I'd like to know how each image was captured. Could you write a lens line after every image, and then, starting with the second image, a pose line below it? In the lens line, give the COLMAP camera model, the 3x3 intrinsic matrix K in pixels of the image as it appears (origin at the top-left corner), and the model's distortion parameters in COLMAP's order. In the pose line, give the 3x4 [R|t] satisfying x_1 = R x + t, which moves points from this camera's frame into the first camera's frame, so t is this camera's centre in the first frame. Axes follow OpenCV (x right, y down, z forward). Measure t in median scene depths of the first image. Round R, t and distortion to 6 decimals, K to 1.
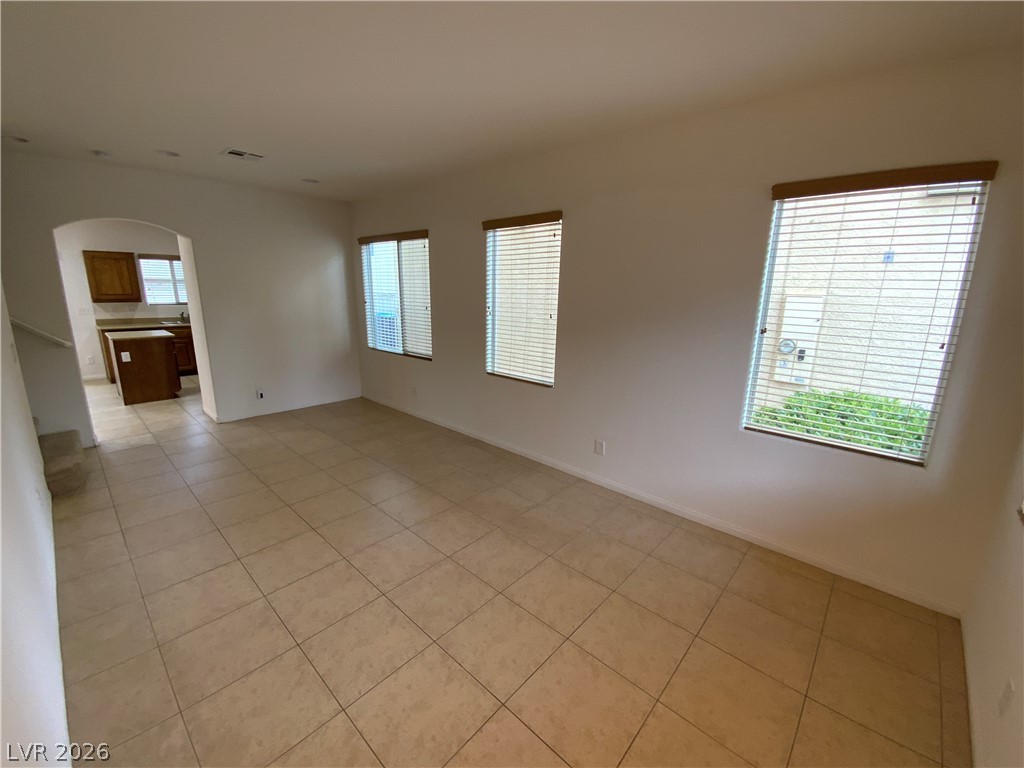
lens RADIAL K [[417.5, 0, 512.0], [0, 417.5, 384.0], [0, 0, 1]] dist [0.002294, 0.000030]
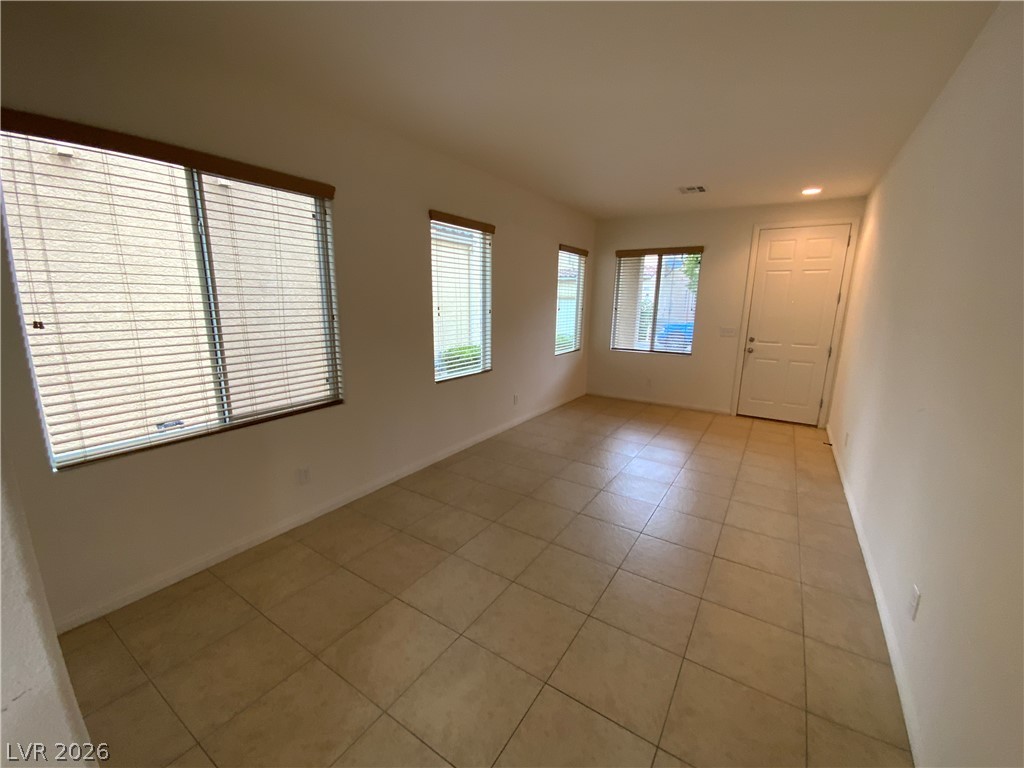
lens RADIAL K [[417.5, 0, 512.0], [0, 417.5, 384.0], [0, 0, 1]] dist [0.002294, 0.000030]
pose [[-0.161892, -0.222427, 0.961414, -0.776112], [0.204614, 0.945526, 0.253206, -0.176733], [-0.965362, 0.237711, -0.107562, 0.781213]]
